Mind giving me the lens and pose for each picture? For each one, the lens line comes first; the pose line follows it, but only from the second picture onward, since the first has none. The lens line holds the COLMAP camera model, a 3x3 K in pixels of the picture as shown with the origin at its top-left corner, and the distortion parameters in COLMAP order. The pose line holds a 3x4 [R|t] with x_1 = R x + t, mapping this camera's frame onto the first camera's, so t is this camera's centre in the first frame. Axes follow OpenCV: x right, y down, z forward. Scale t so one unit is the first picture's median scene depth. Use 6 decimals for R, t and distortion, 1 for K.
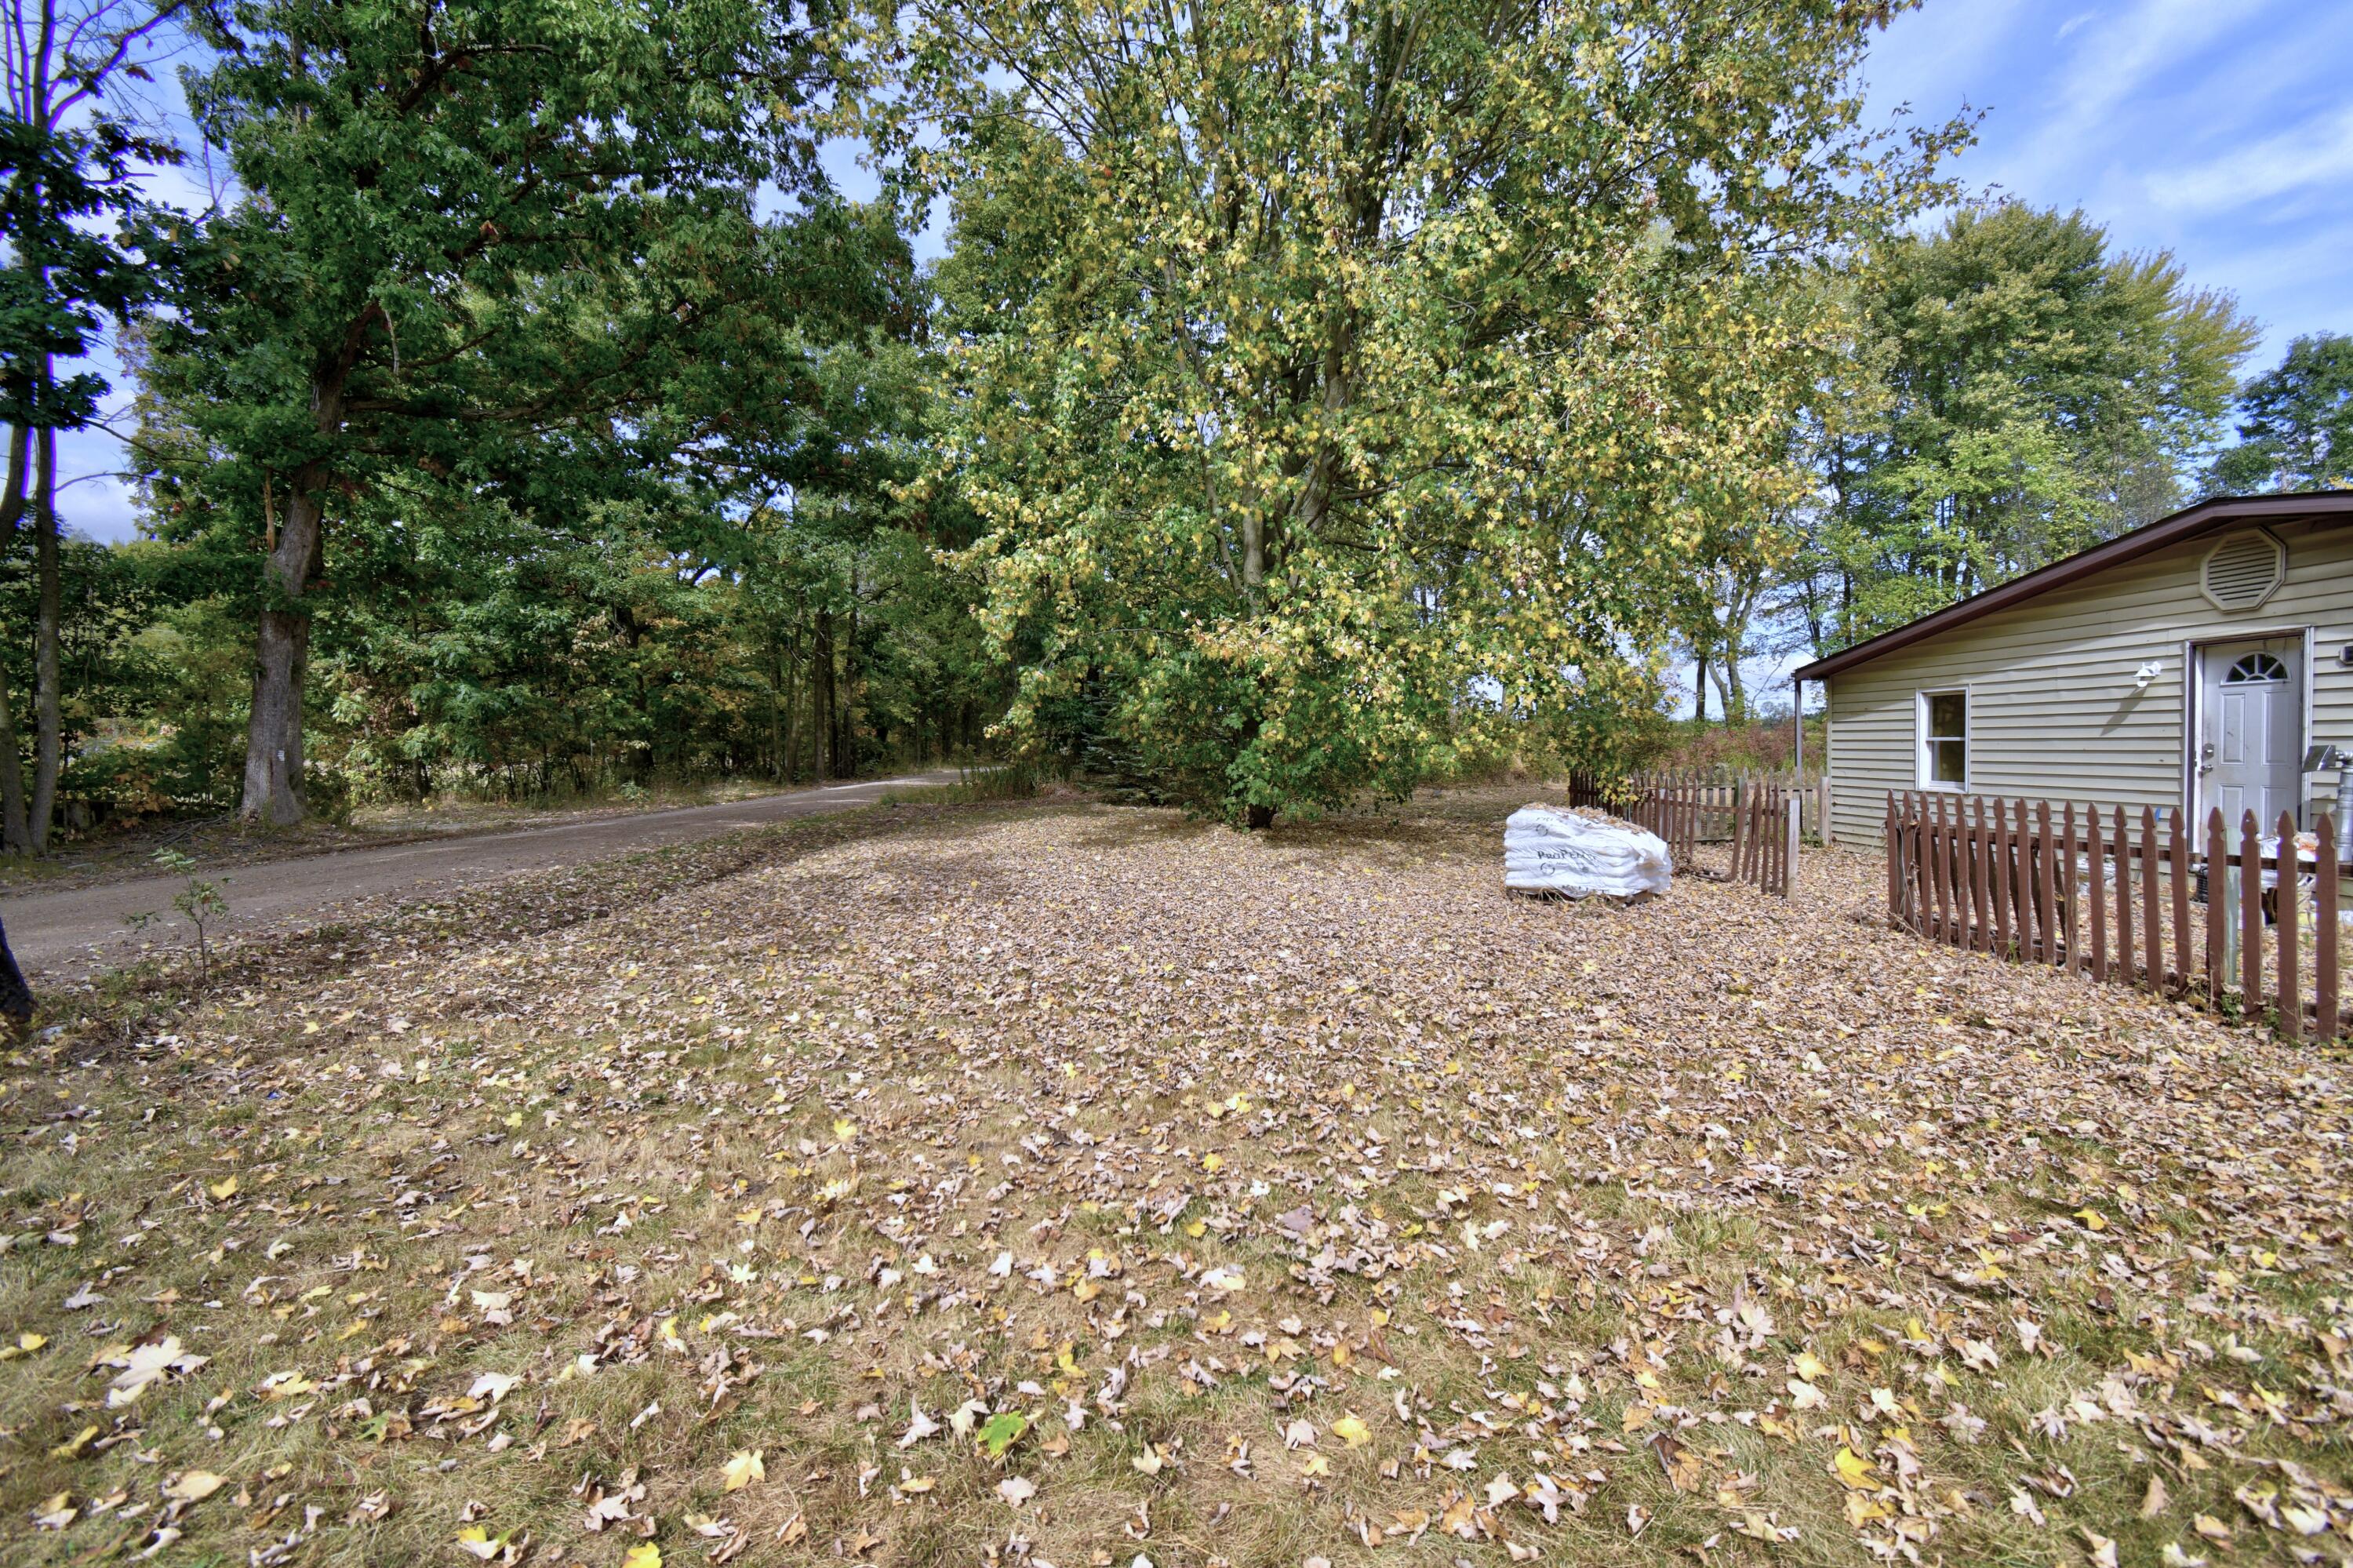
lens RADIAL K [[1030.4, 0, 1180.4], [0, 1030.4, 779.4], [0, 0, 1]] dist [0.007454, -0.004331]
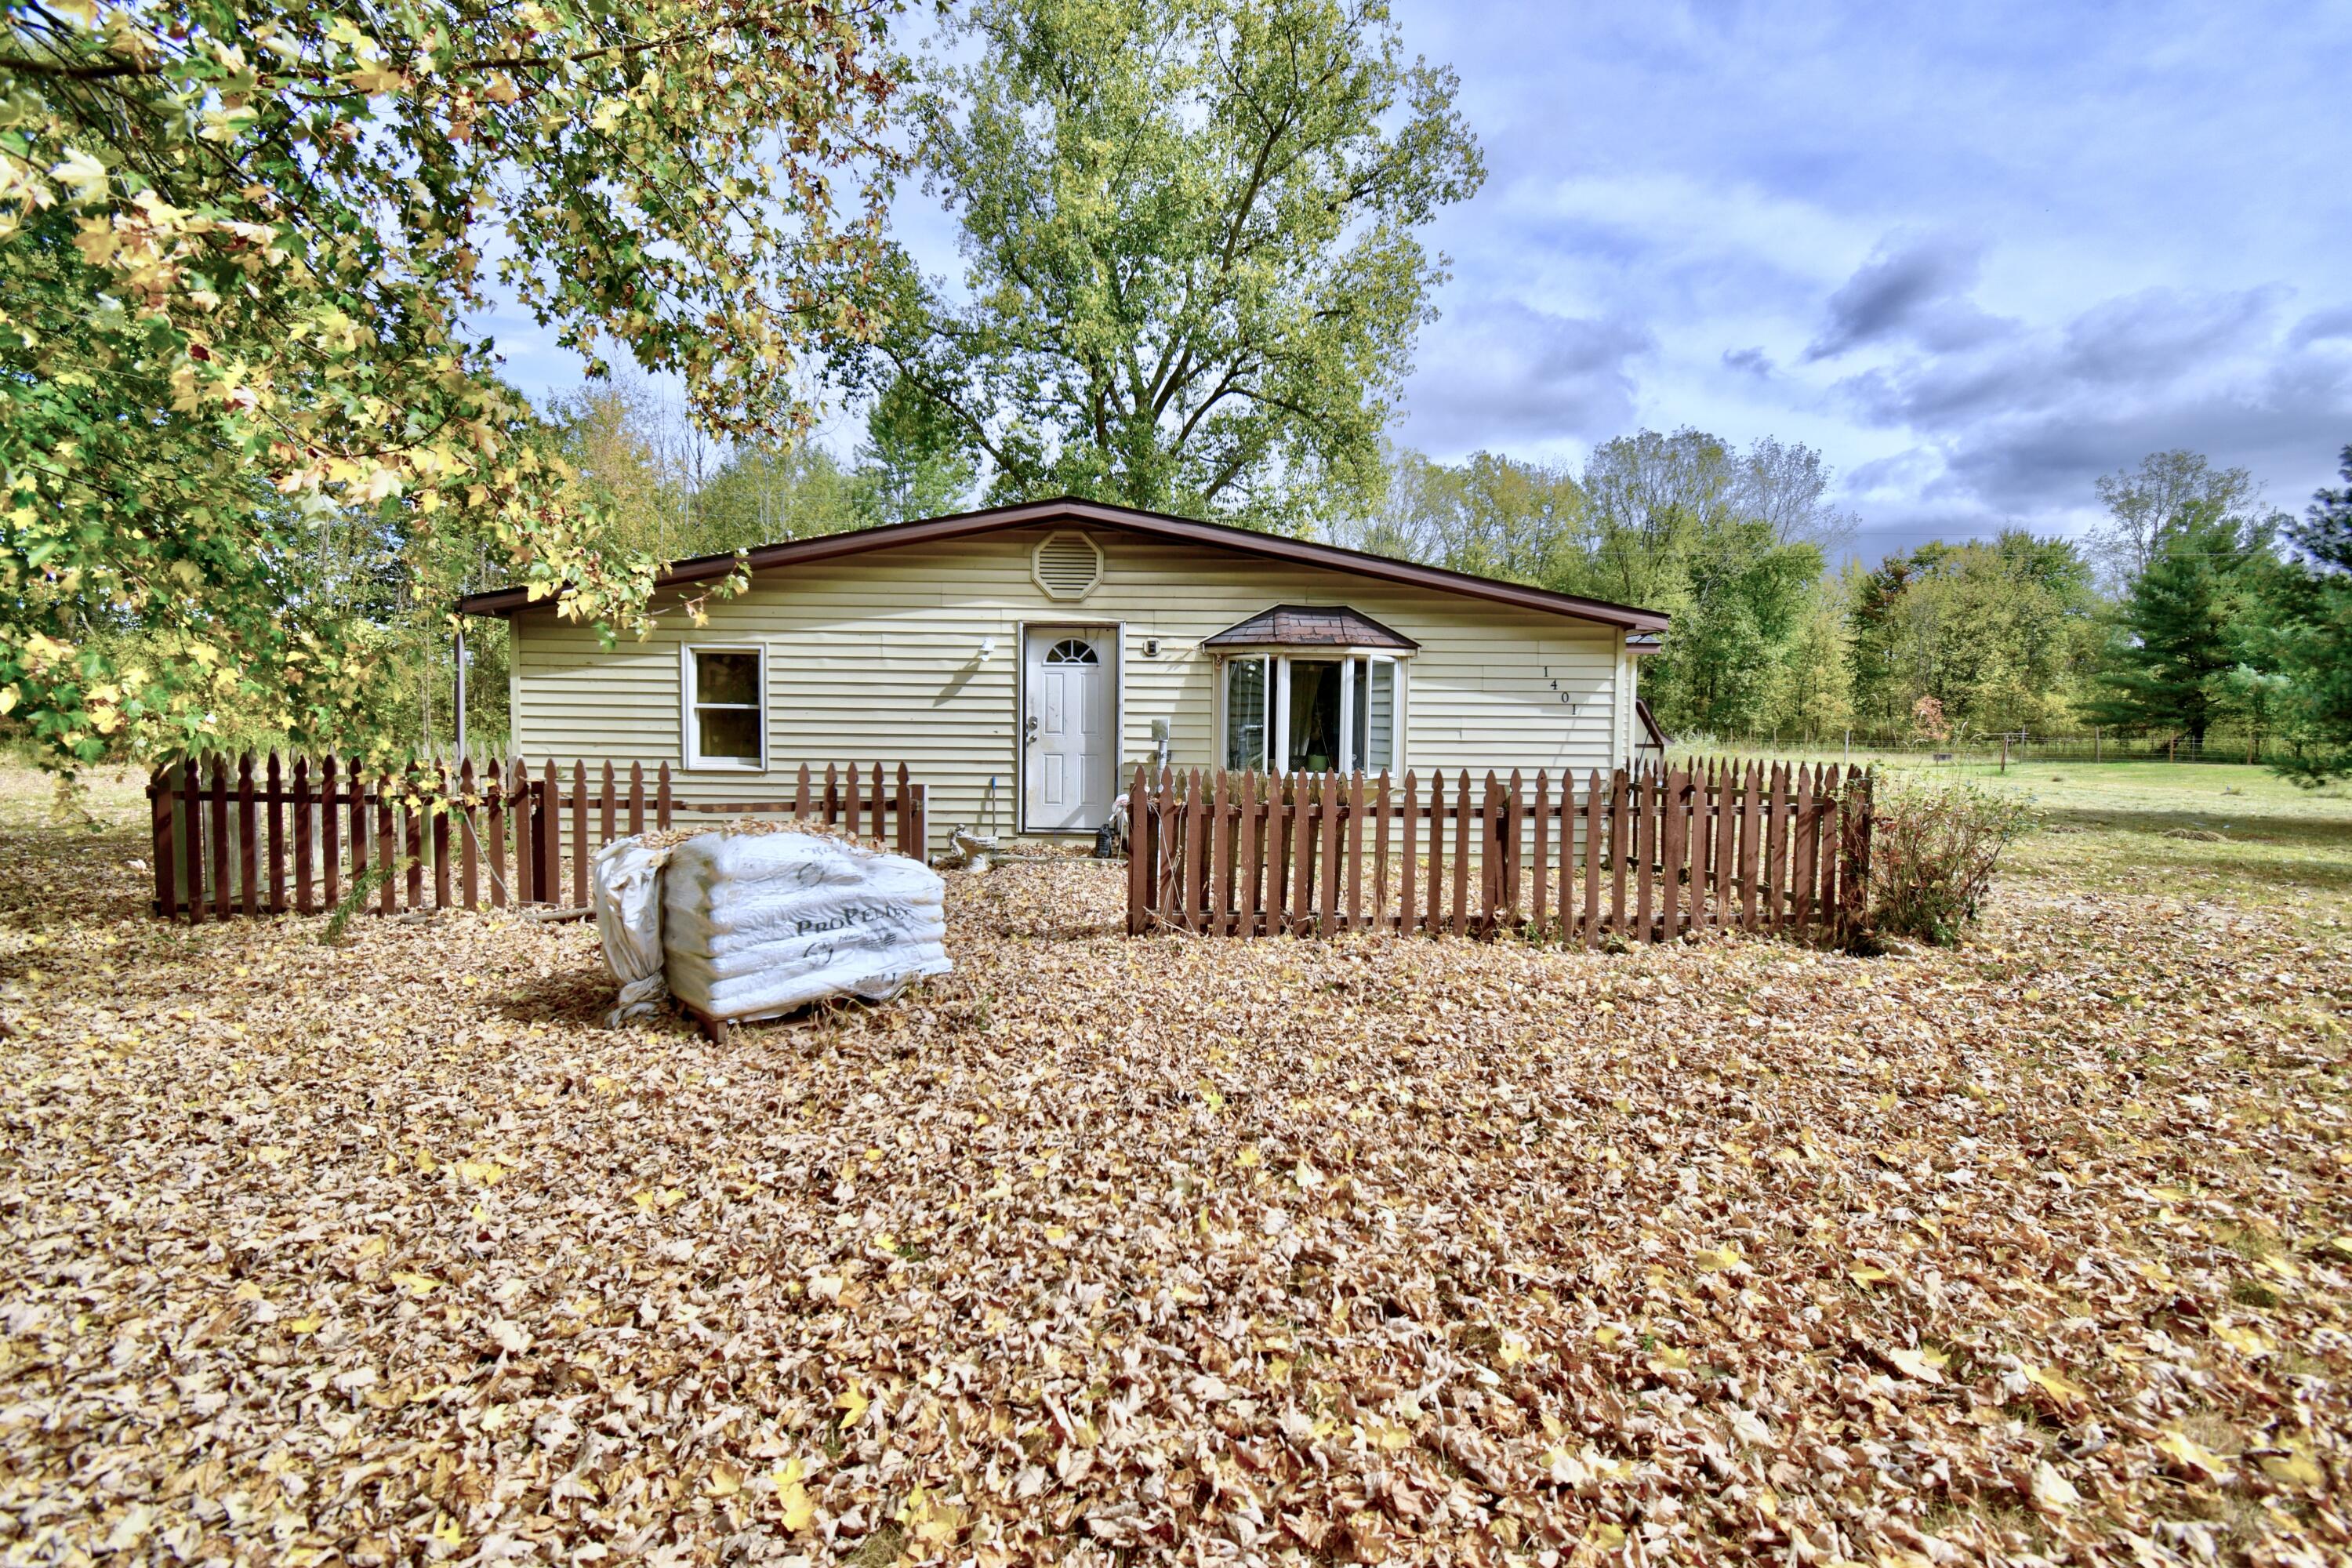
lens RADIAL K [[1029.9, 0, 1184.7], [0, 1029.9, 775.9], [0, 0, 1]] dist [0.007454, -0.004331]
pose [[0.014931, -0.037117, 0.999199, -0.111164], [0.017712, 0.999164, 0.036851, -0.009130], [-0.999732, 0.017147, 0.015576, 0.829551]]
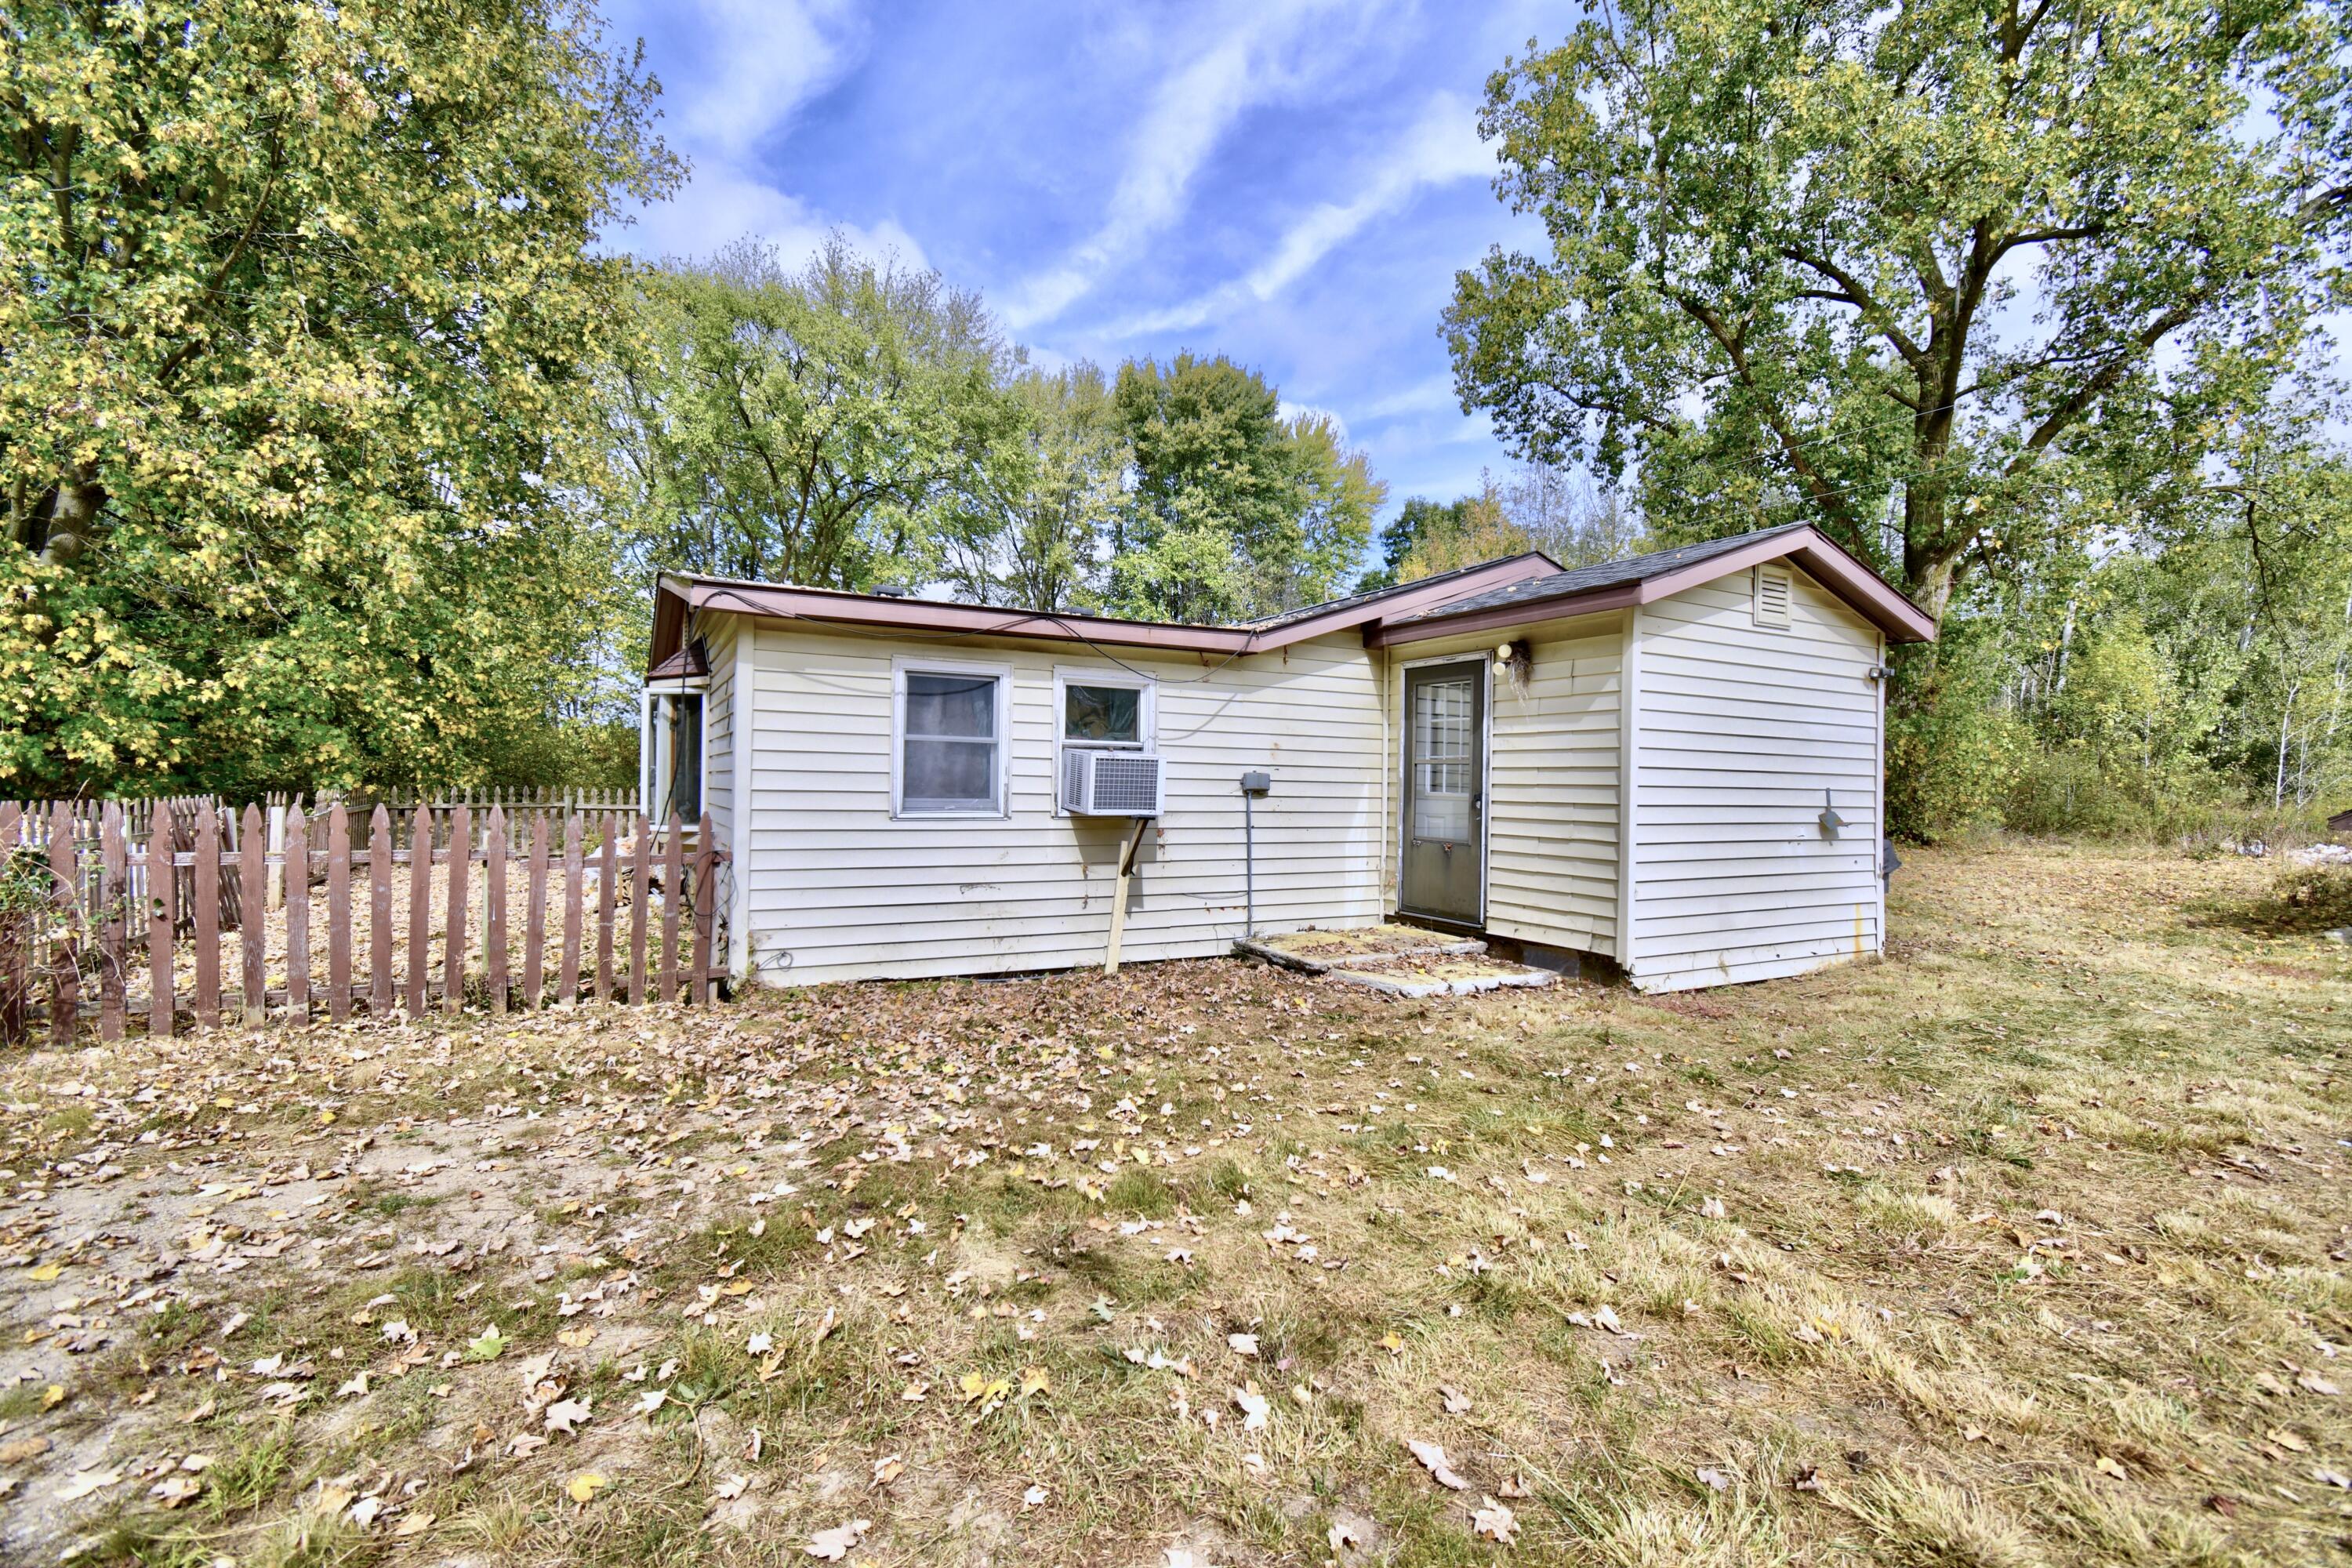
lens RADIAL K [[1029.9, 0, 1177.1], [0, 1029.9, 780.8], [0, 0, 1]] dist [0.007454, -0.004331]
pose [[0.888566, 0.025459, 0.458041, 0.962268], [-0.010130, 0.999304, -0.035894, 0.020011], [-0.458637, 0.027254, 0.888206, -0.388572]]
